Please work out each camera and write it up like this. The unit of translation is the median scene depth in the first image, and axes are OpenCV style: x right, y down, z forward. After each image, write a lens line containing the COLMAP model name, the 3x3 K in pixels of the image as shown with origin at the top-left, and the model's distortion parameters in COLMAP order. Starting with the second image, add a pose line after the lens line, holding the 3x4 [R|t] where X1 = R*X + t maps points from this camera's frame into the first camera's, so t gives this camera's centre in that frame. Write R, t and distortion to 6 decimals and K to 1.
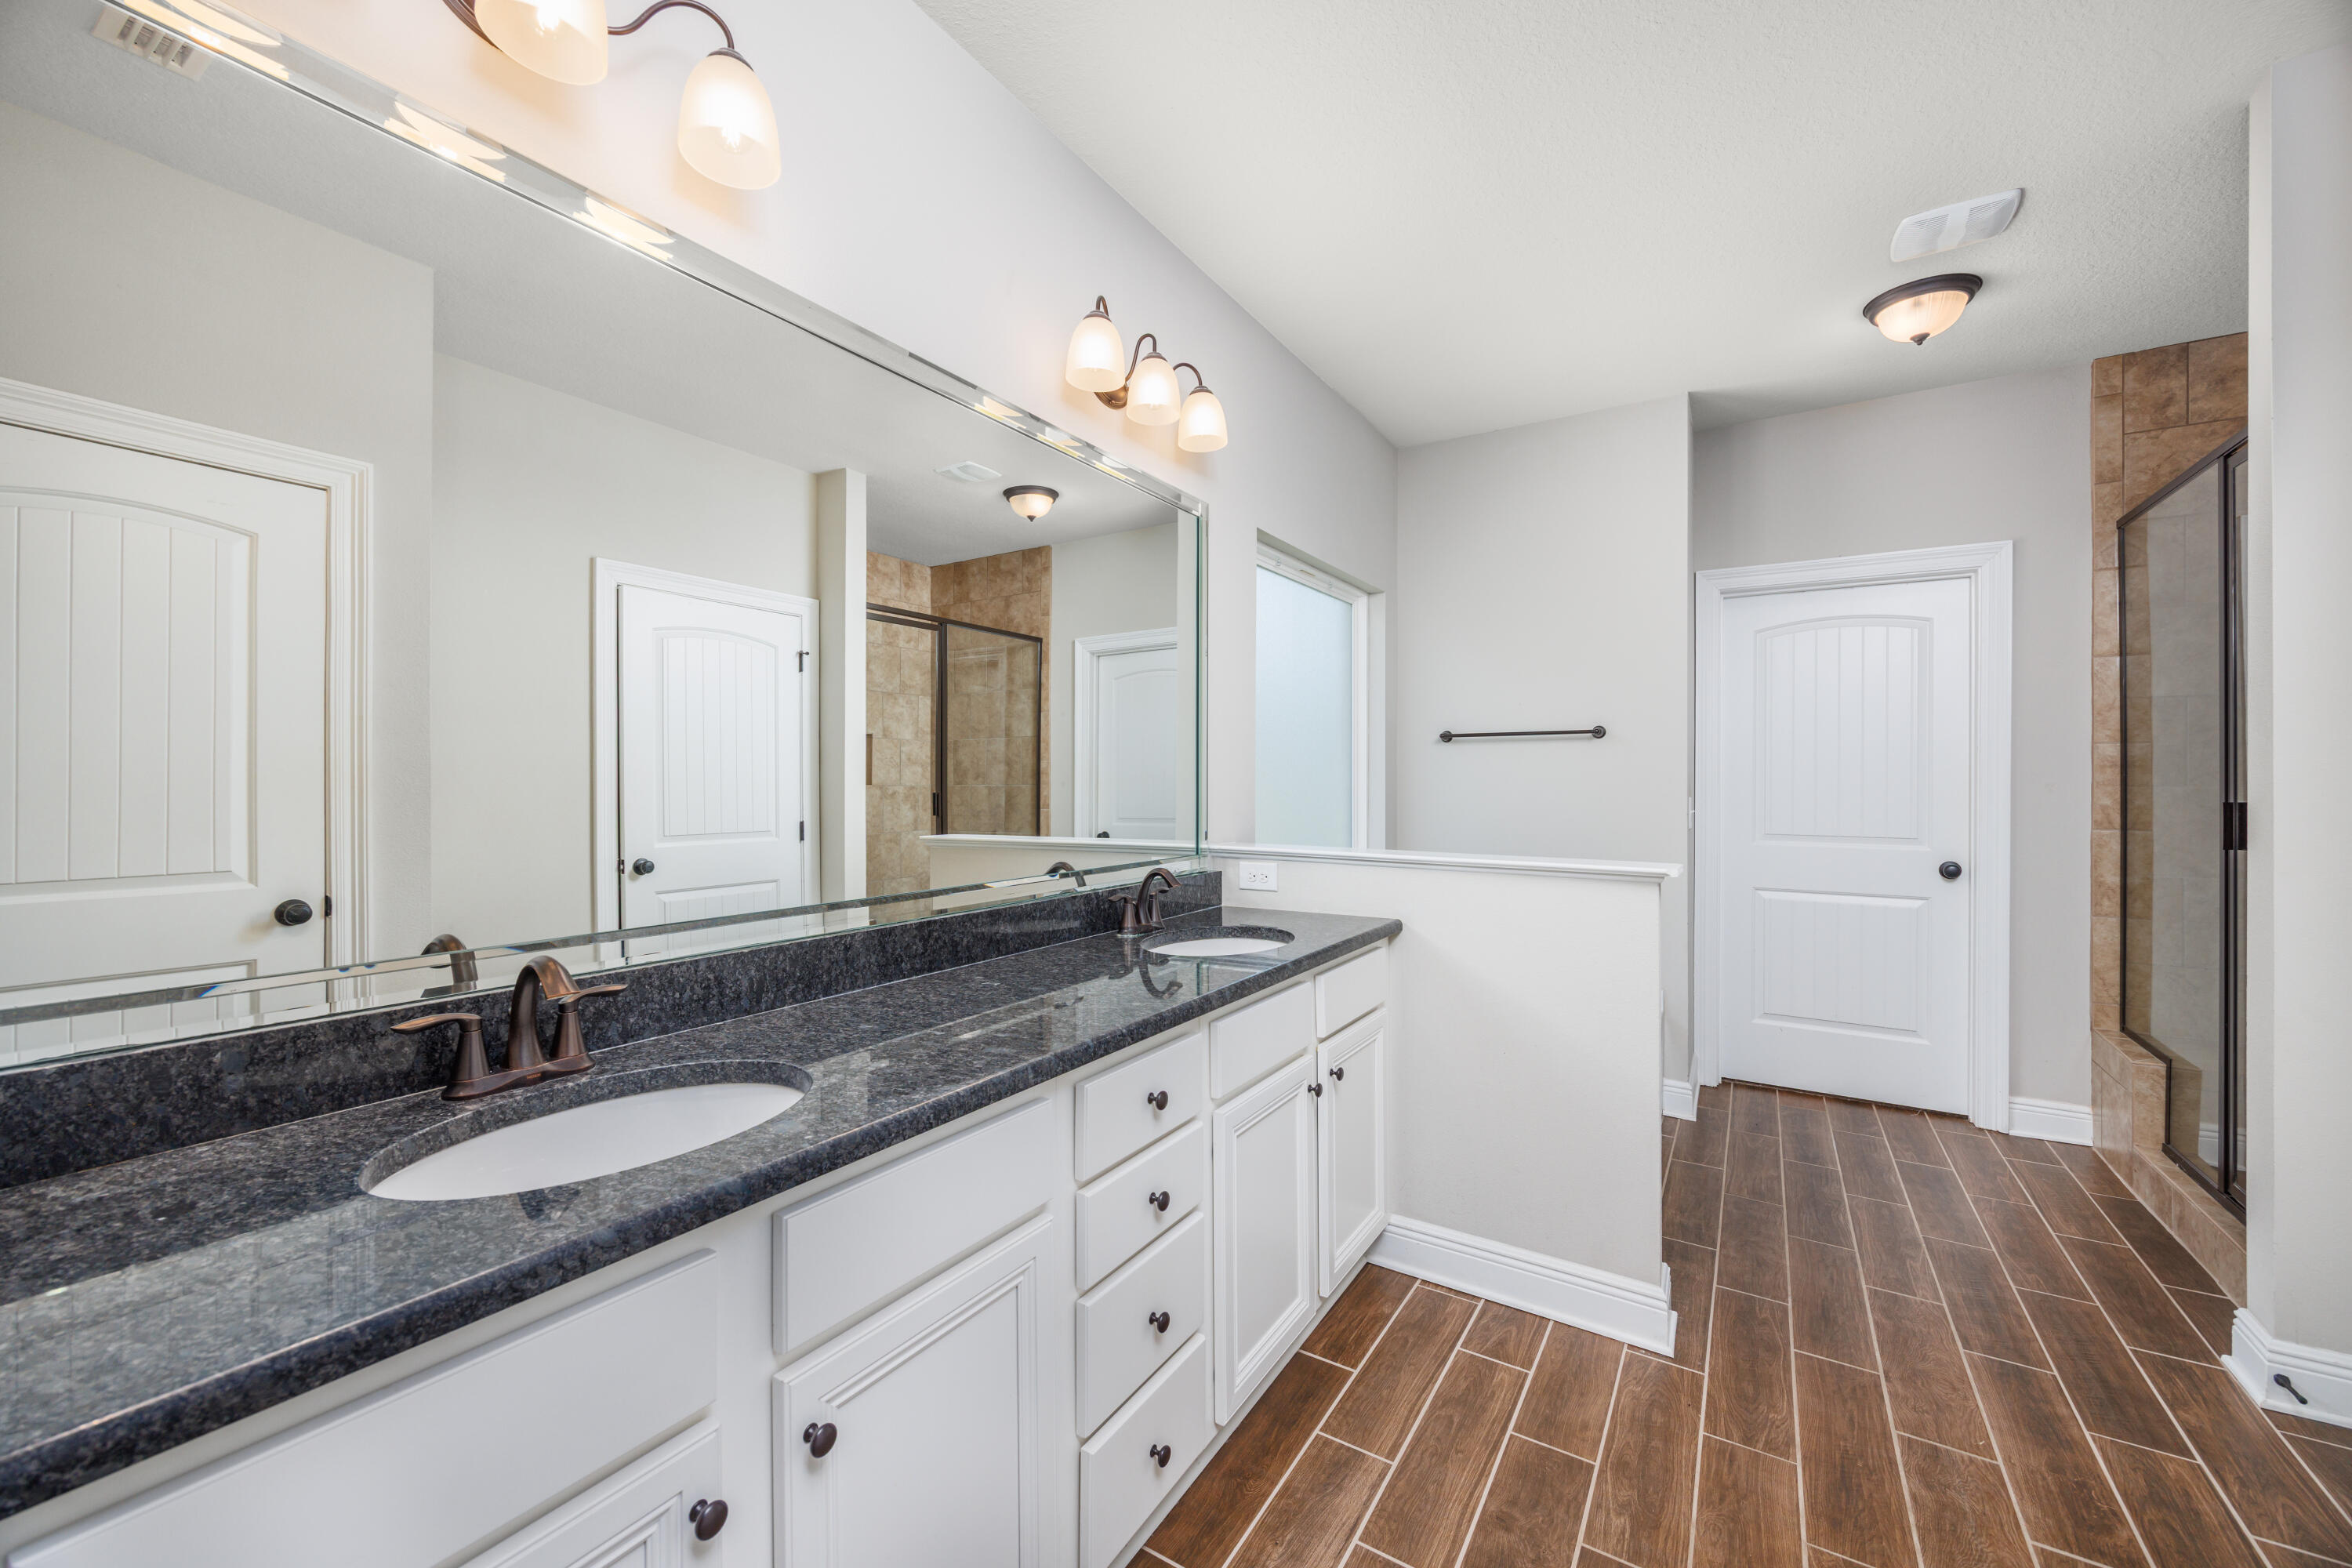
lens RADIAL K [[912.1, 0, 1175.1], [0, 912.1, 783.0], [0, 0, 1]] dist [0.001498, 0.000073]
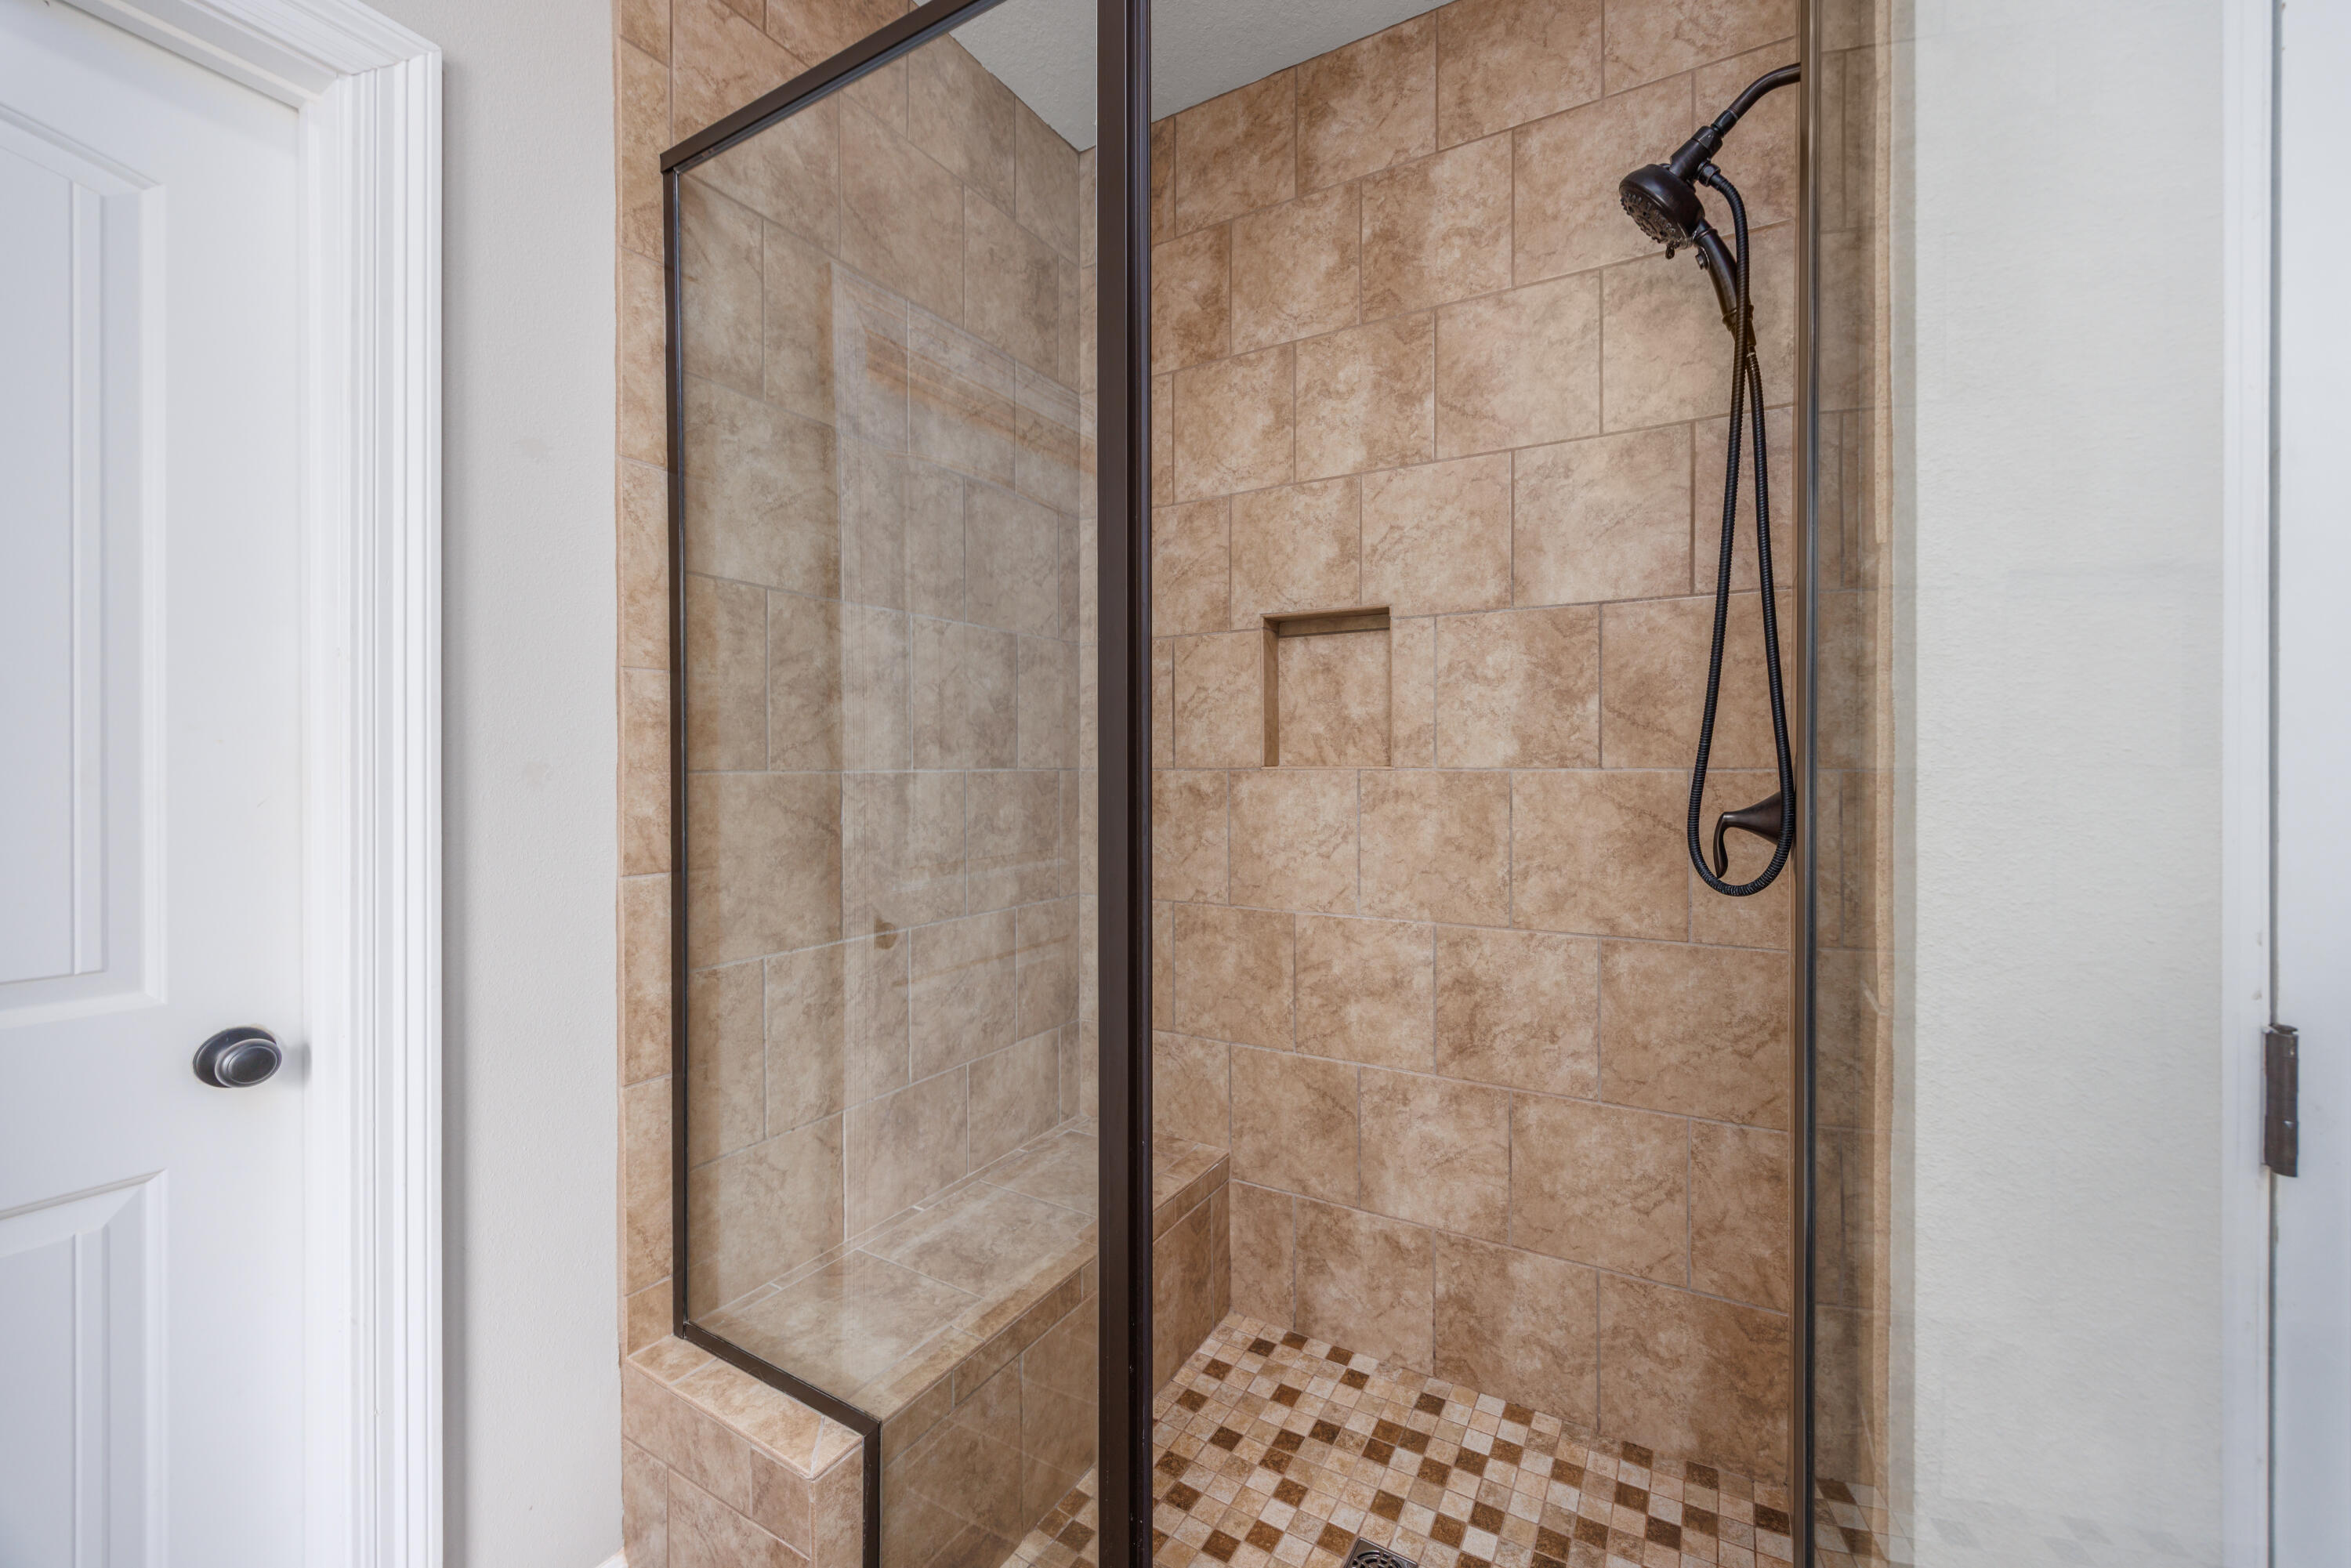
lens RADIAL K [[911.6, 0, 1177.7], [0, 911.6, 775.7], [0, 0, 1]] dist [0.001498, 0.000073]
pose [[-0.040722, -0.004008, 0.999162, 0.588460], [0.000376, 0.999992, 0.004026, 0.003815], [-0.999170, 0.000540, -0.040721, 0.772344]]
